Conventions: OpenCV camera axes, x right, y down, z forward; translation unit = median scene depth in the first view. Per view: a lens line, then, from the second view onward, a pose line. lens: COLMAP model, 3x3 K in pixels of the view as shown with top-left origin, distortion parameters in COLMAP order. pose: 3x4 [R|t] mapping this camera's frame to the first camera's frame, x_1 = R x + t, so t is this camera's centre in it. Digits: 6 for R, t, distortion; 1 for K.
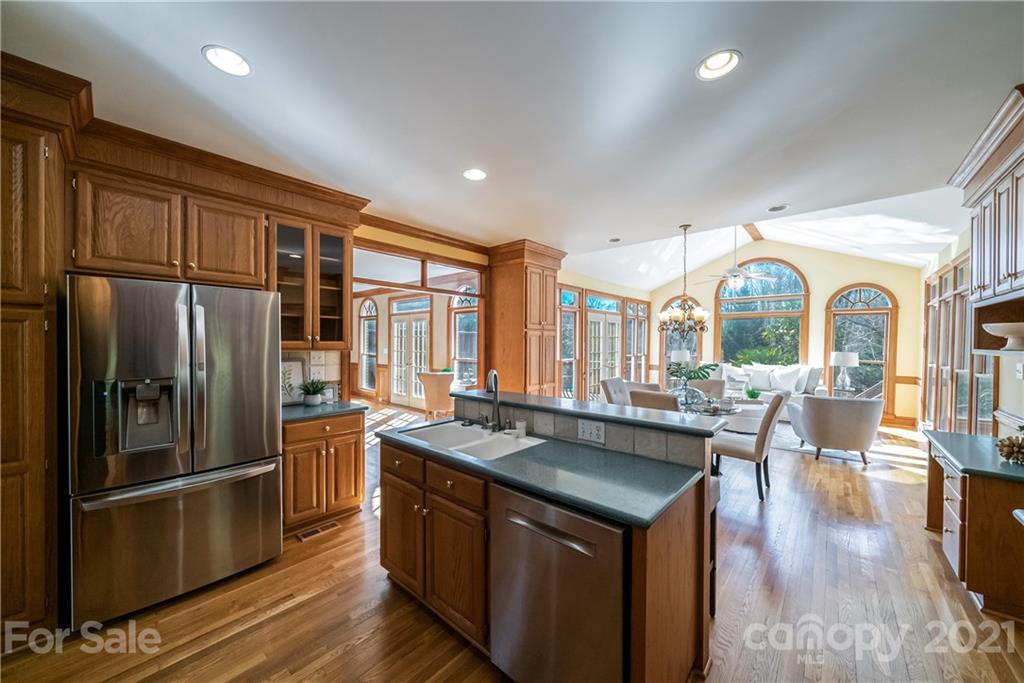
lens RADIAL K [[369.1, 0, 502.2], [0, 369.1, 347.7], [0, 0, 1]] dist [-0.005215, -0.000242]
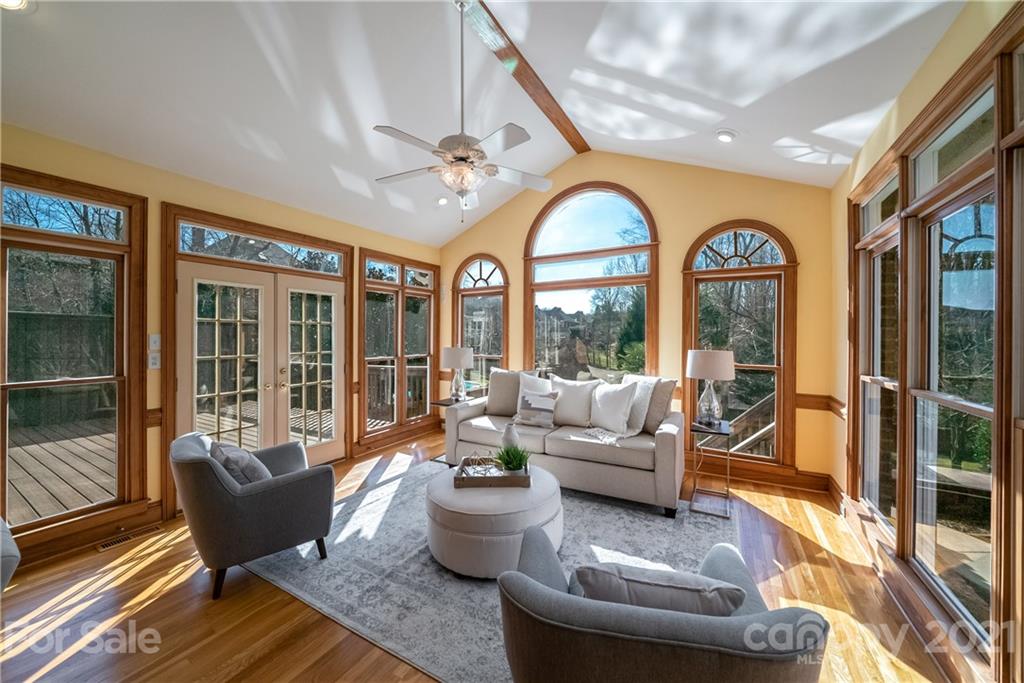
lens RADIAL K [[369.1, 0, 517.1], [0, 369.1, 334.7], [0, 0, 1]] dist [-0.005215, -0.000242]
pose [[0.976048, -0.005012, 0.217497, 0.569957], [0.009246, 0.999787, -0.018455, -0.001824], [-0.217358, 0.020024, 0.975887, 0.571610]]
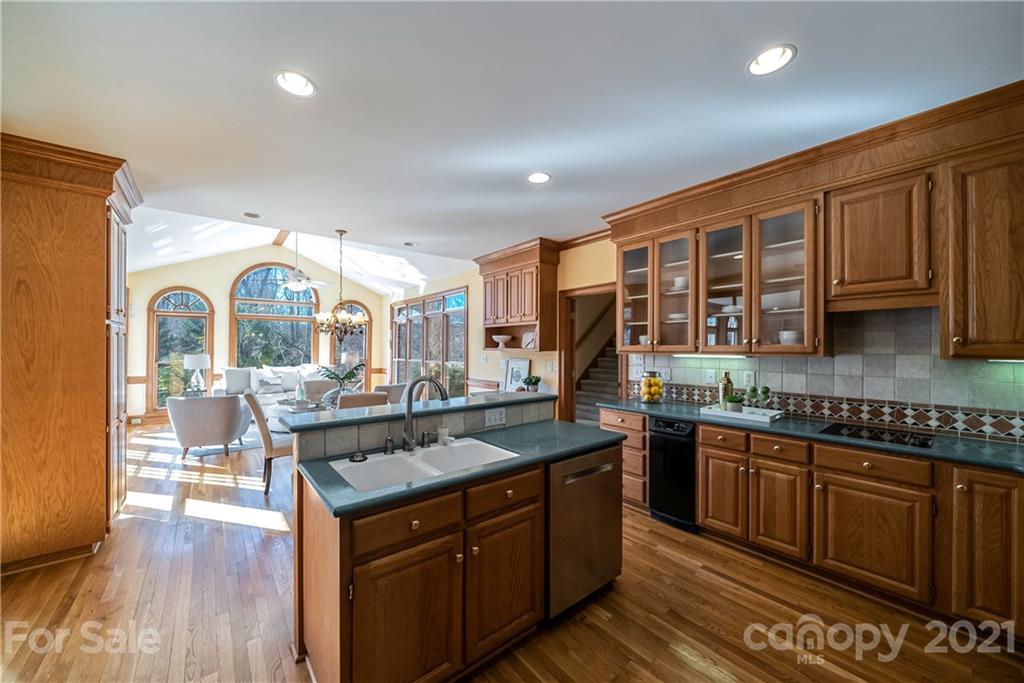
lens RADIAL K [[369.1, 0, 521.0], [0, 369.1, 348.0], [0, 0, 1]] dist [-0.005215, -0.000242]
pose [[0.116638, -0.007397, 0.993147, -0.304143], [0.013519, 0.999891, 0.005860, -0.002531], [-0.993082, 0.012743, 0.116725, 0.244904]]
